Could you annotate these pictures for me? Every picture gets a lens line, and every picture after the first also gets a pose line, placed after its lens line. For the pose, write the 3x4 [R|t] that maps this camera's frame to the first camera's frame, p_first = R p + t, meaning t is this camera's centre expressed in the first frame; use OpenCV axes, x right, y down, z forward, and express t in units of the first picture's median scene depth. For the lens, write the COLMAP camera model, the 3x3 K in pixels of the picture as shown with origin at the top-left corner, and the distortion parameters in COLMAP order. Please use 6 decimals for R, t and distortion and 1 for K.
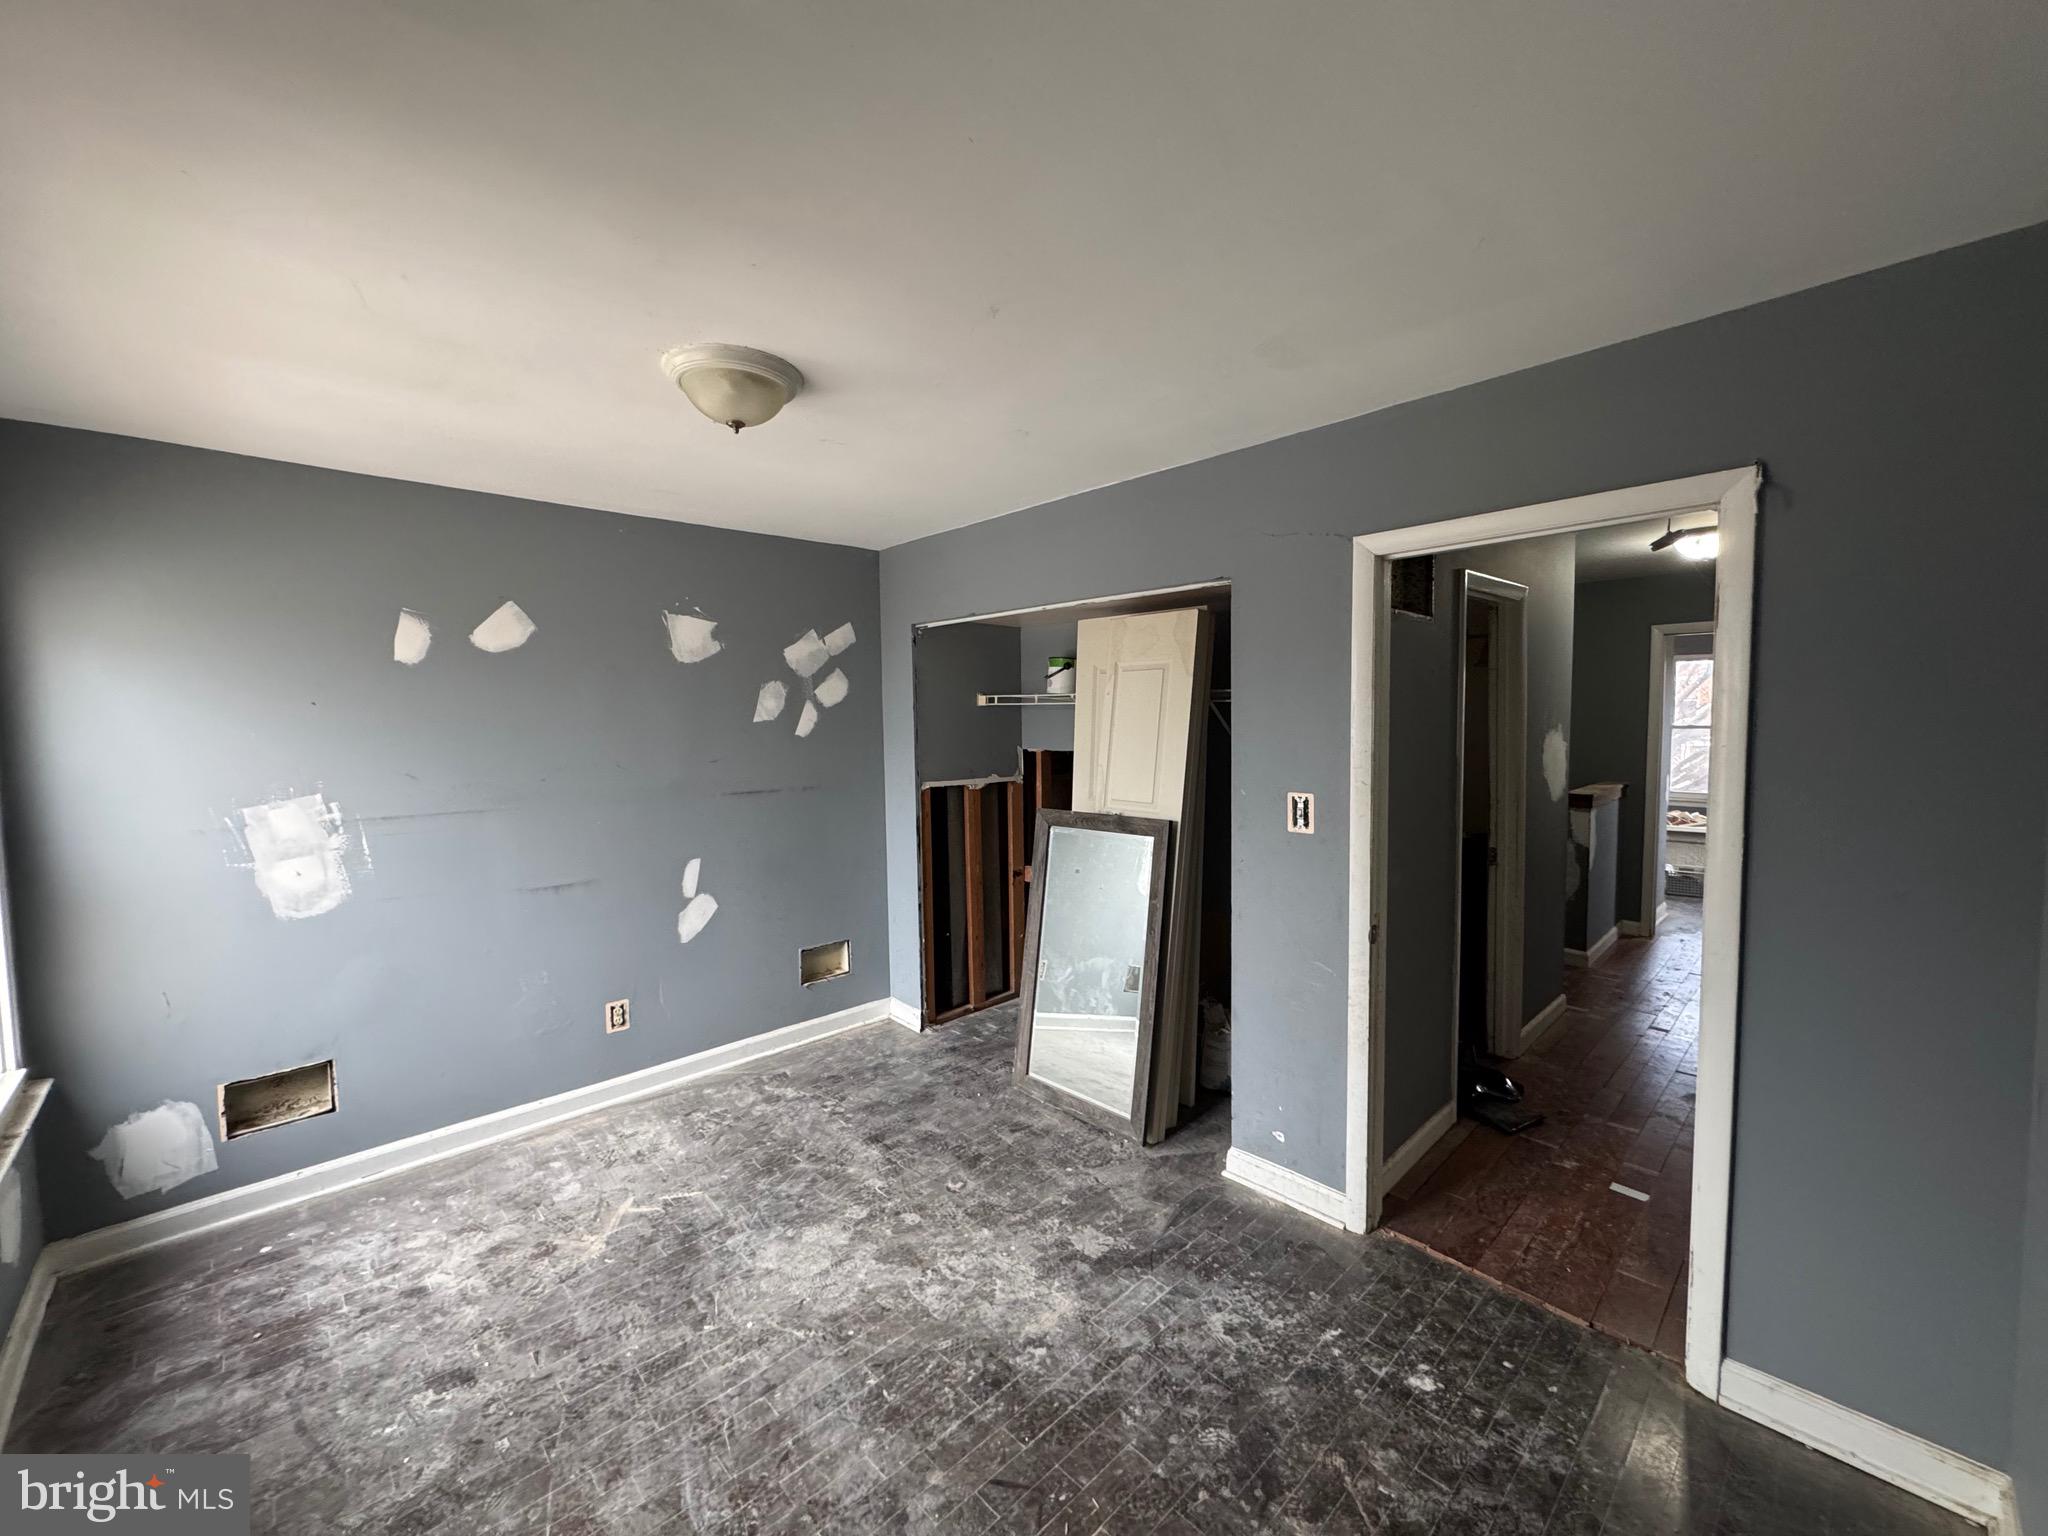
lens RADIAL K [[815.3, 0, 1026.5], [0, 815.3, 765.6], [0, 0, 1]] dist [-0.004174, 0.000368]
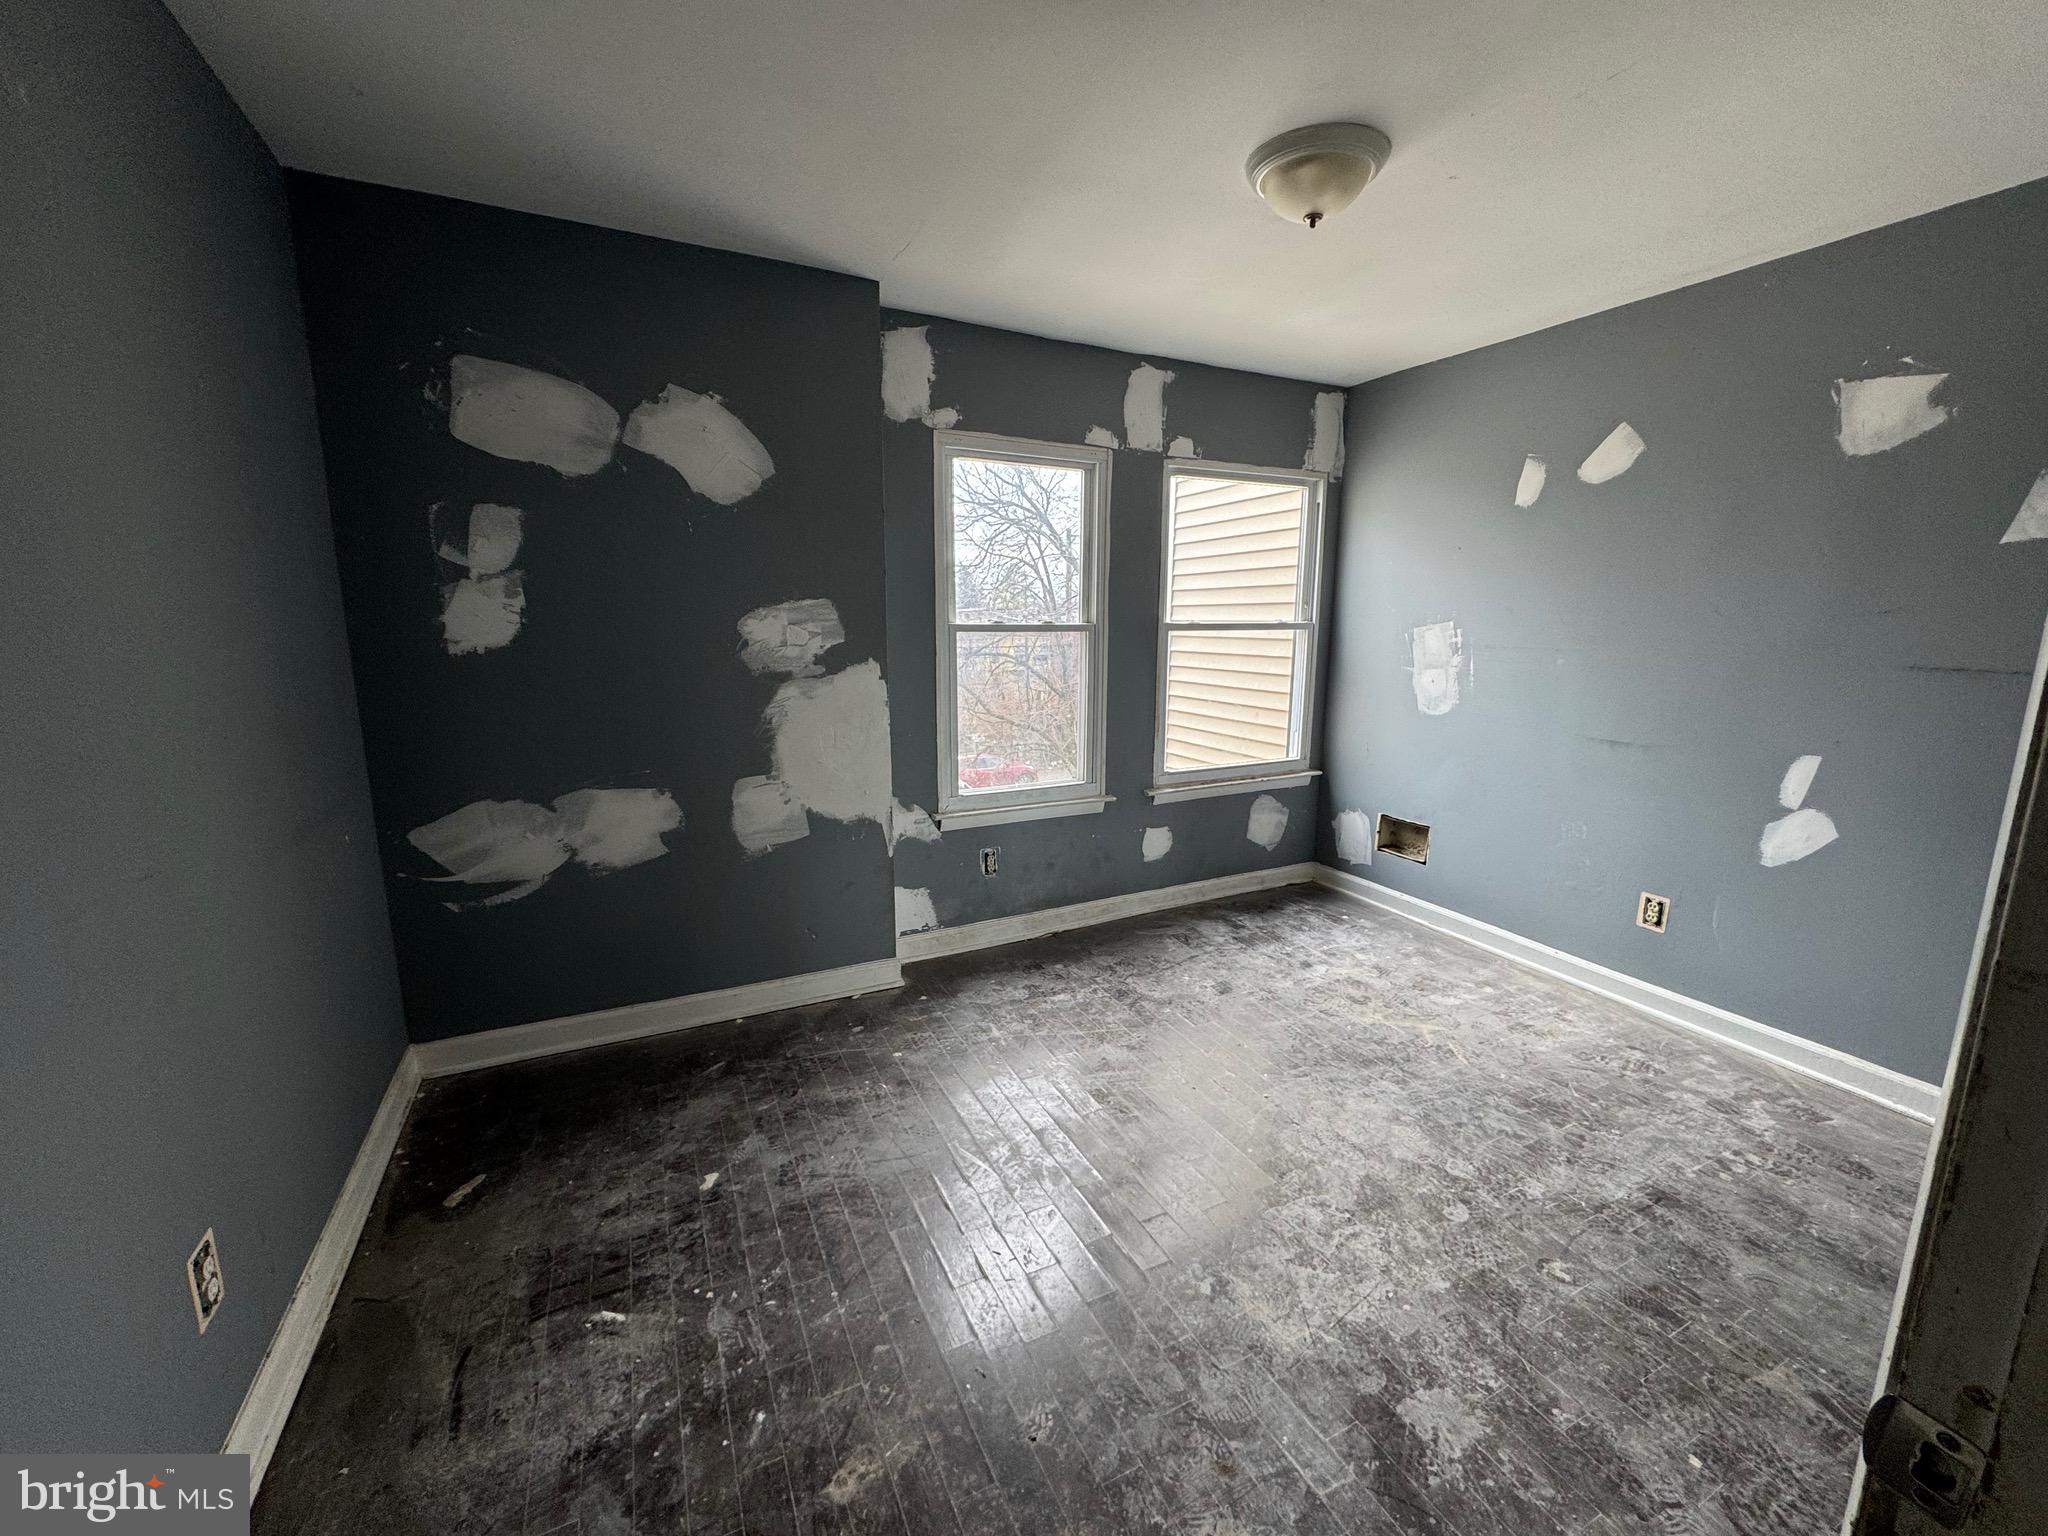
lens RADIAL K [[815.3, 0, 1026.1], [0, 815.3, 766.8], [0, 0, 1]] dist [-0.004174, 0.000368]
pose [[-0.304170, 0.188256, -0.933831, 0.580971], [-0.060357, 0.974501, 0.216114, 0.022395], [0.950704, 0.122098, -0.285051, 0.770401]]
